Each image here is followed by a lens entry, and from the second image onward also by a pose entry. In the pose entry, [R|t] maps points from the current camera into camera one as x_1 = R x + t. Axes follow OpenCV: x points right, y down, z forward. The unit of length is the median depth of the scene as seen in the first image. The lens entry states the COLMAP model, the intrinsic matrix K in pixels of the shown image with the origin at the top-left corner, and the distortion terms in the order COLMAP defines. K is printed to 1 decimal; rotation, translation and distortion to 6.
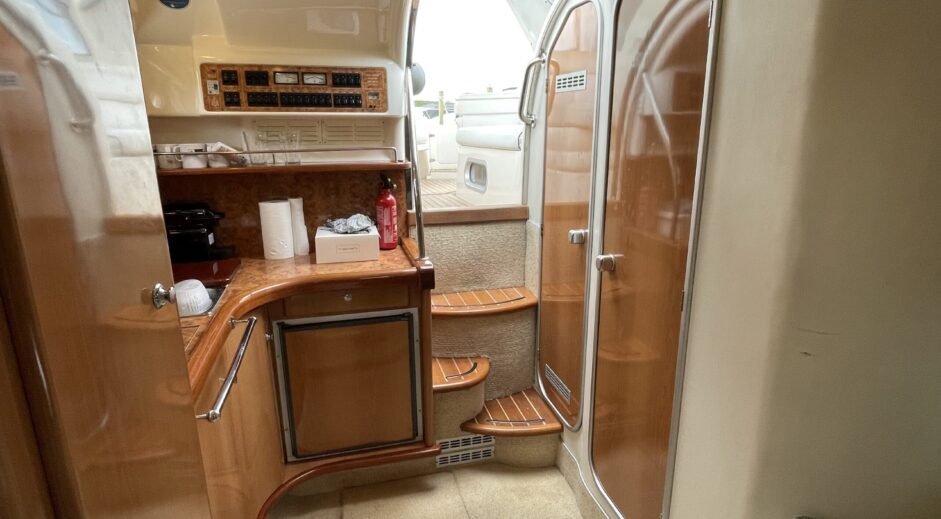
lens RADIAL K [[525.9, 0, 471.2], [0, 525.9, 262.3], [0, 0, 1]] dist [-0.007152, 0.000732]
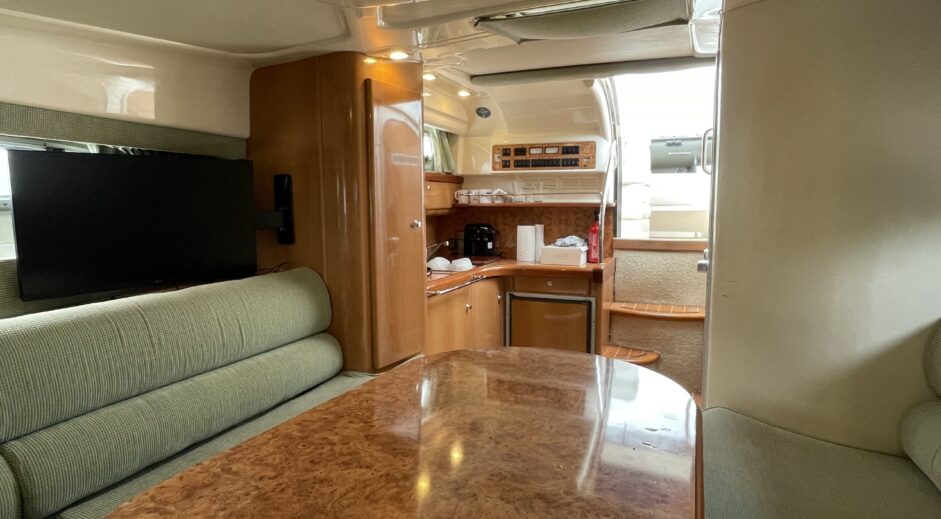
lens RADIAL K [[525.9, 0, 464.4], [0, 525.9, 258.3], [0, 0, 1]] dist [-0.007152, 0.000732]
pose [[0.782968, 0.071243, -0.617969, 0.515438], [-0.158940, 0.983358, -0.088011, 0.167236], [0.601414, 0.167130, 0.781261, -0.383540]]
